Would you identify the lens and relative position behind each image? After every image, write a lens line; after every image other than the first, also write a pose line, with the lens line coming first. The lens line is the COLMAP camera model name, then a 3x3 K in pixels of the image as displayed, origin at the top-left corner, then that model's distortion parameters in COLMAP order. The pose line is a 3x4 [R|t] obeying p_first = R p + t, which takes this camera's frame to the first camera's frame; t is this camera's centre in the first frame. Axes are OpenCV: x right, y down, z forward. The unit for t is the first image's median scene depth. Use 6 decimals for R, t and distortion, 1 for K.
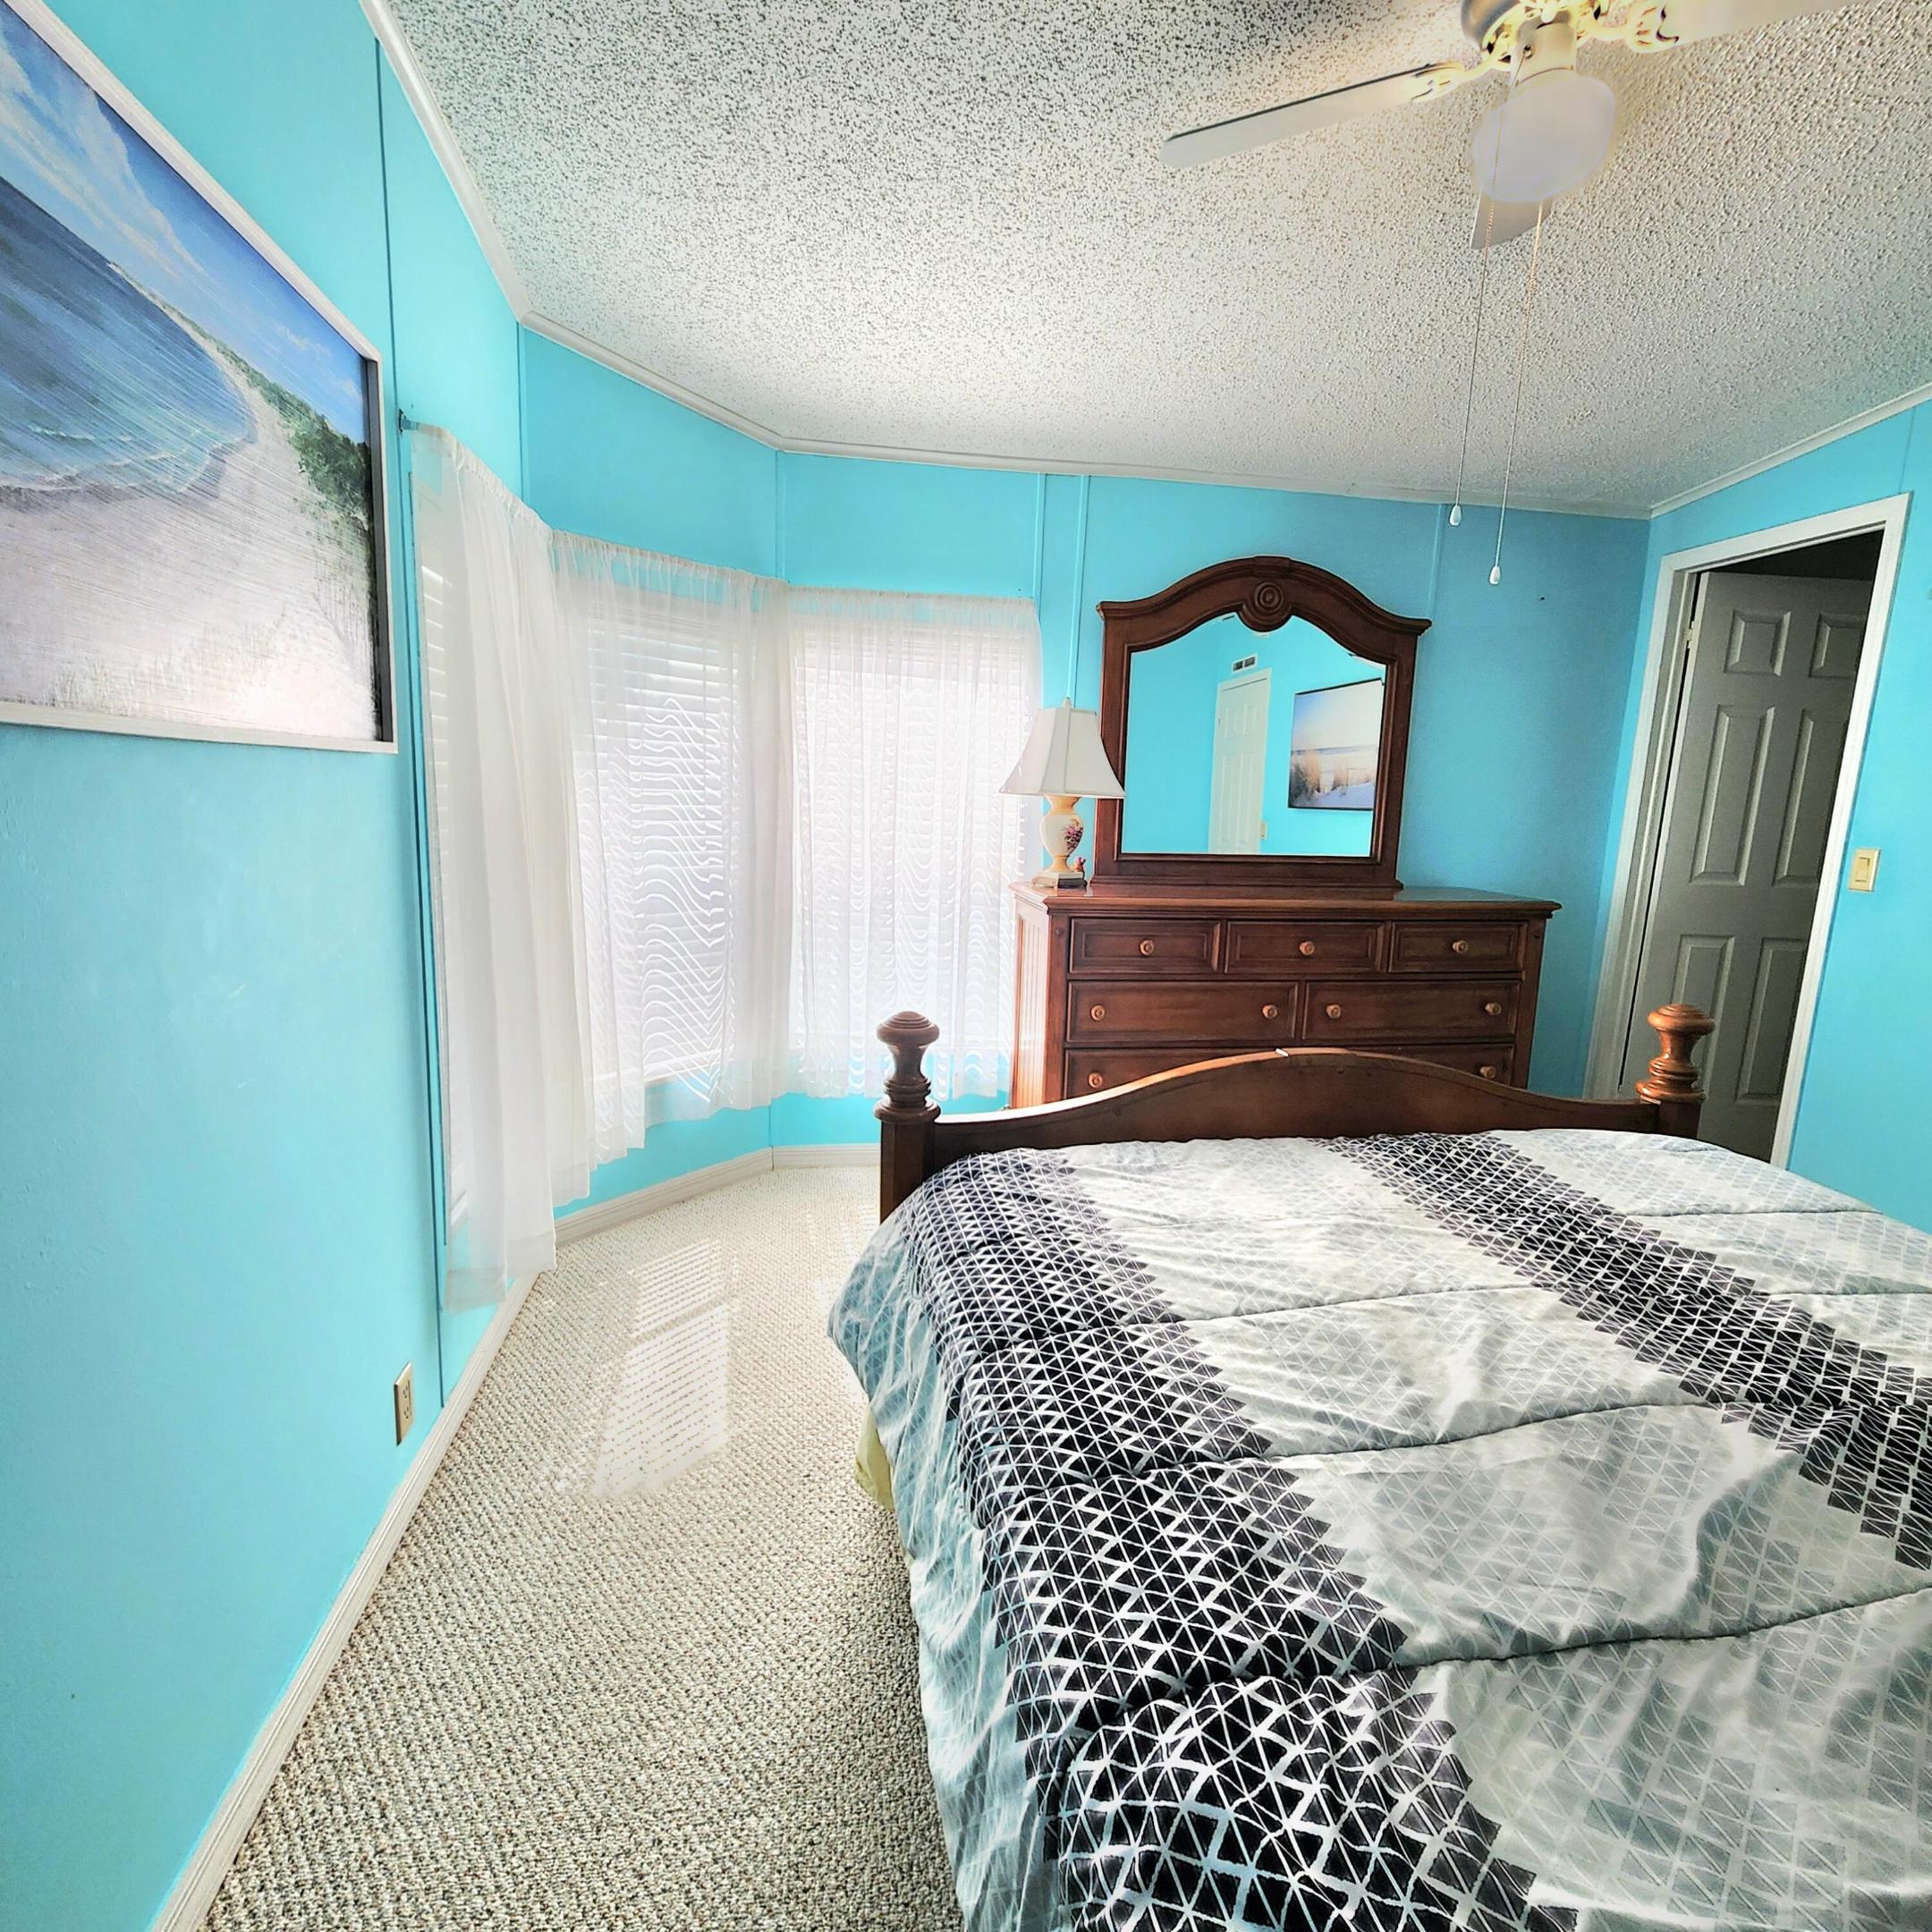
lens RADIAL K [[1066.0, 0, 955.8], [0, 1066.0, 970.5], [0, 0, 1]] dist [0.003502, -0.003605]
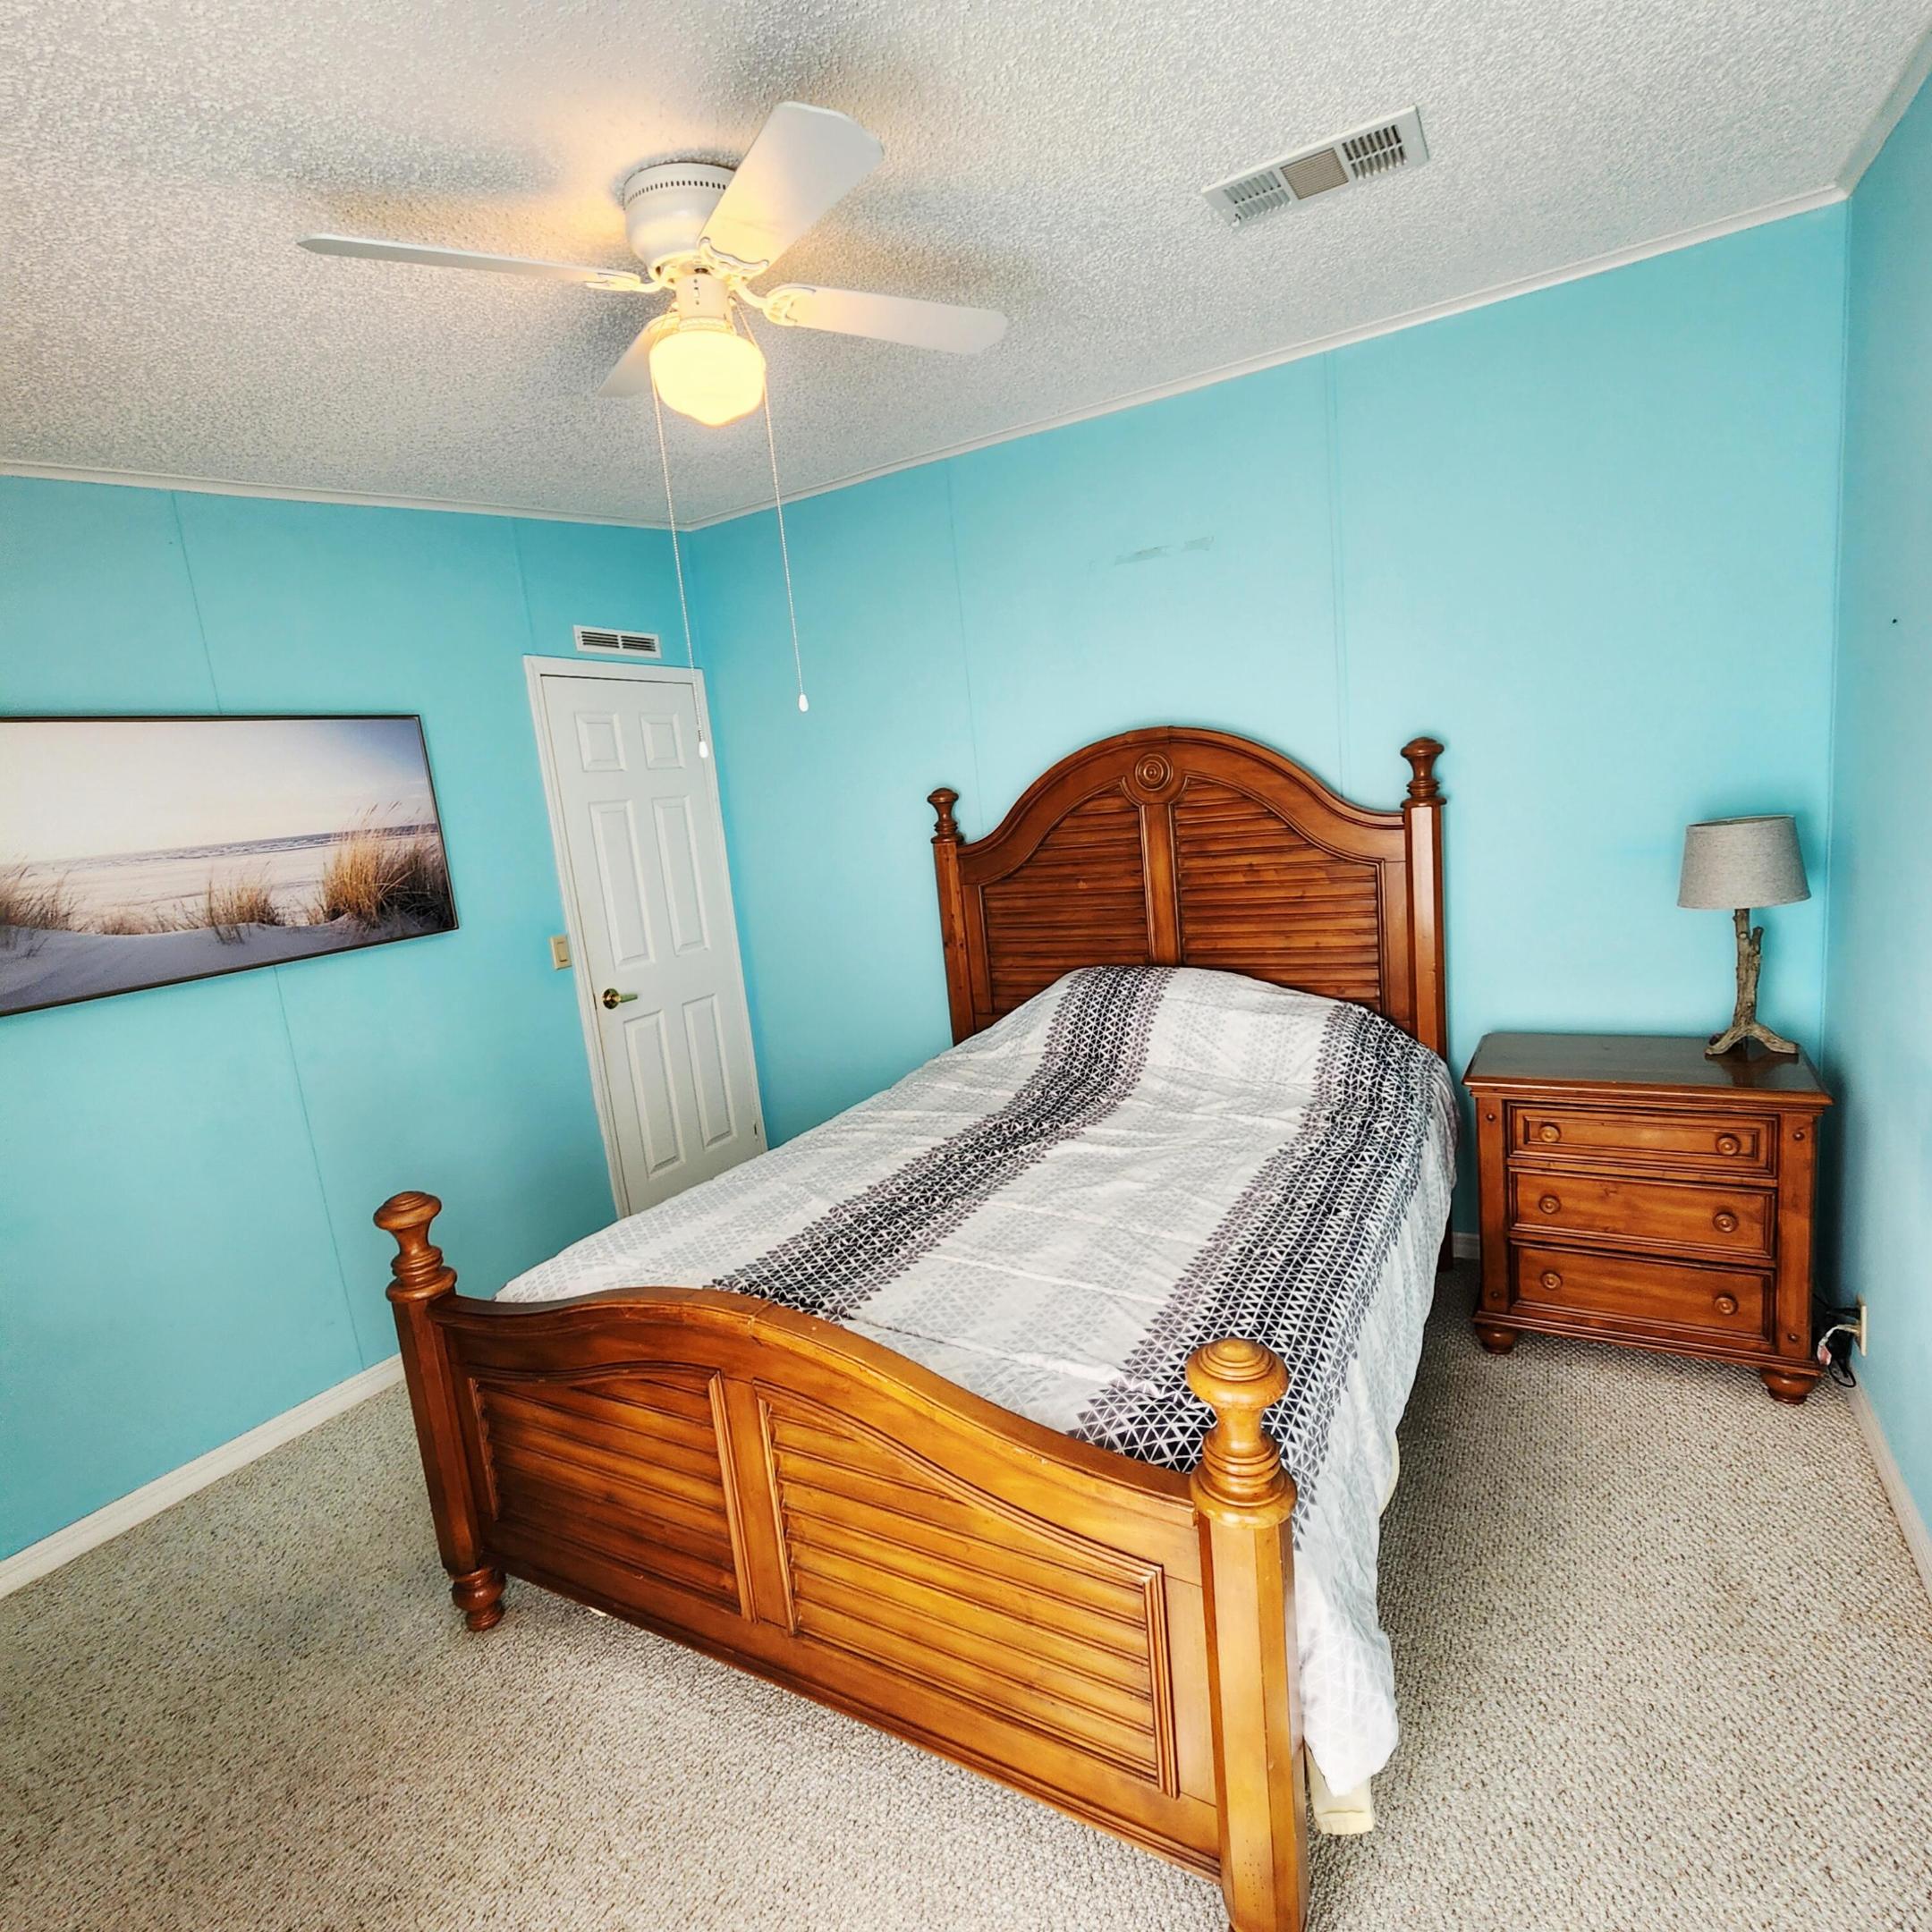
lens RADIAL K [[1052.7, 0, 962.9], [0, 1052.7, 965.8], [0, 0, 1]] dist [0.005548, -0.004149]
pose [[-0.783396, -0.055178, 0.619069, -0.174287], [0.182452, 0.931751, 0.313930, -0.238982], [-0.594140, 0.358882, -0.719862, 0.884230]]
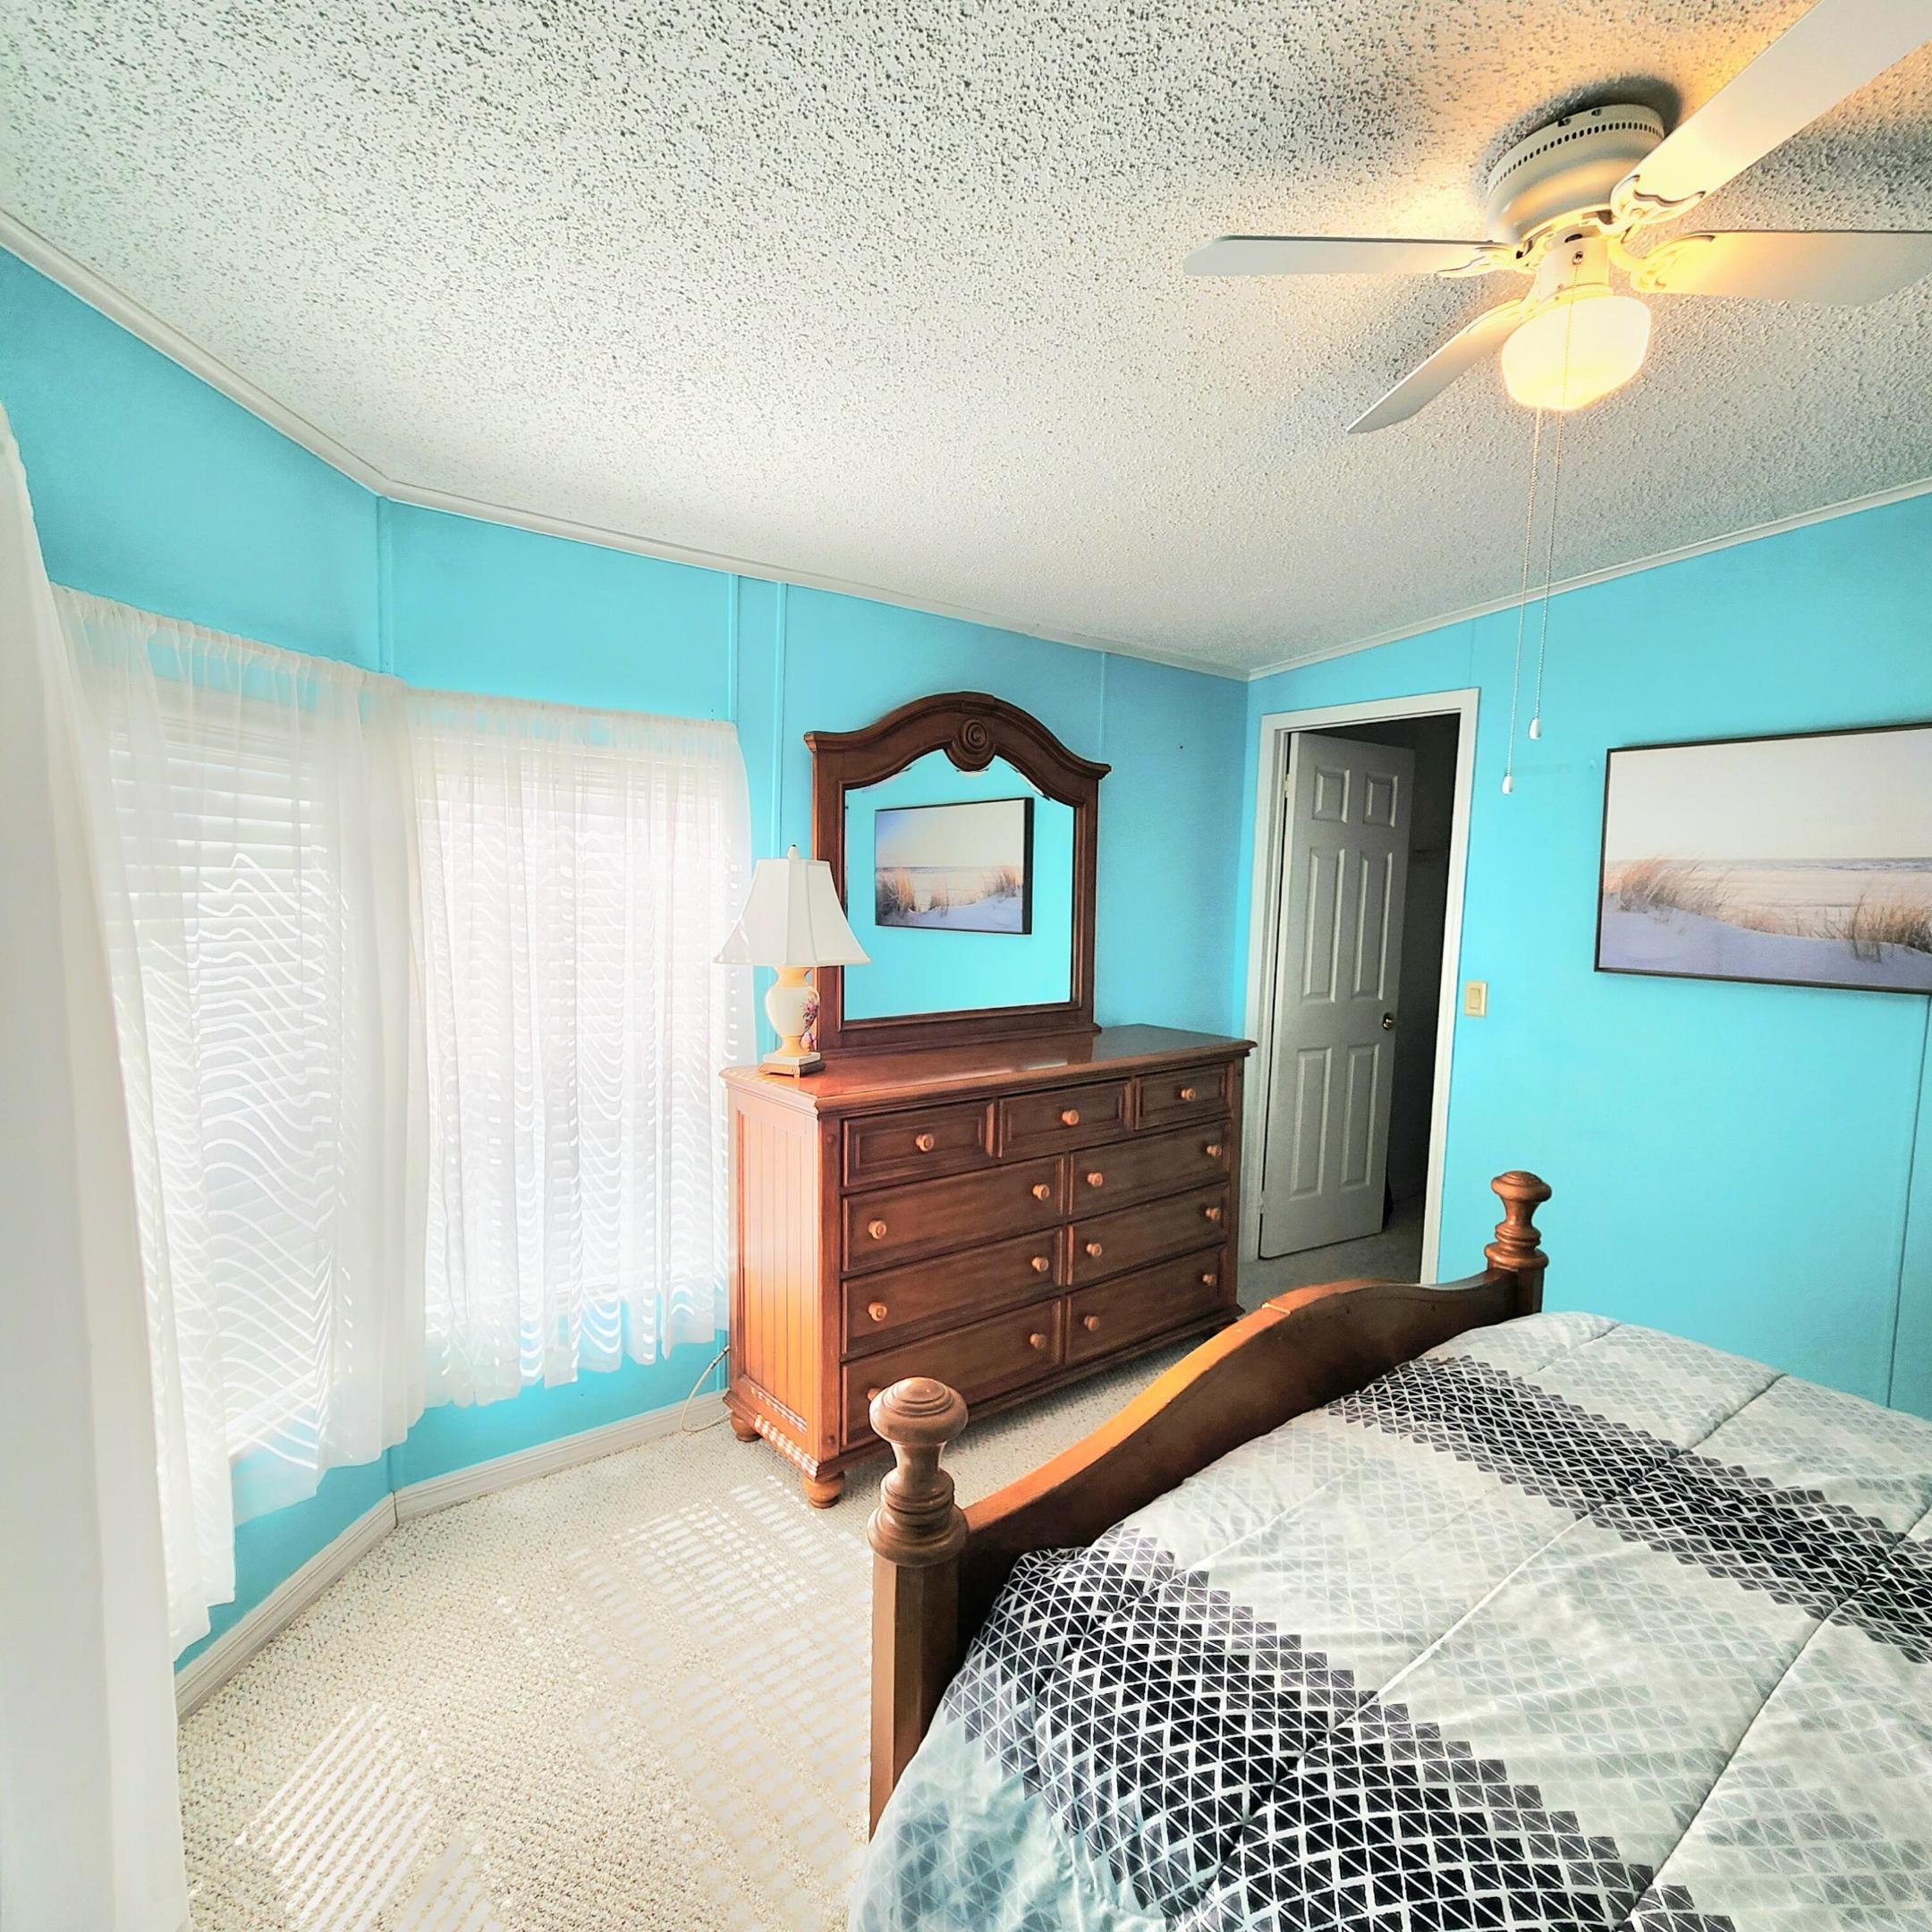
lens RADIAL K [[1075.6, 0, 970.5], [0, 1075.6, 971.6], [0, 0, 1]] dist [0.001960, 0.000815]
pose [[0.865447, -0.055063, 0.497965, -0.203676], [0.091334, 0.994626, -0.048755, -0.109580], [-0.492604, 0.087676, 0.865826, 0.229508]]
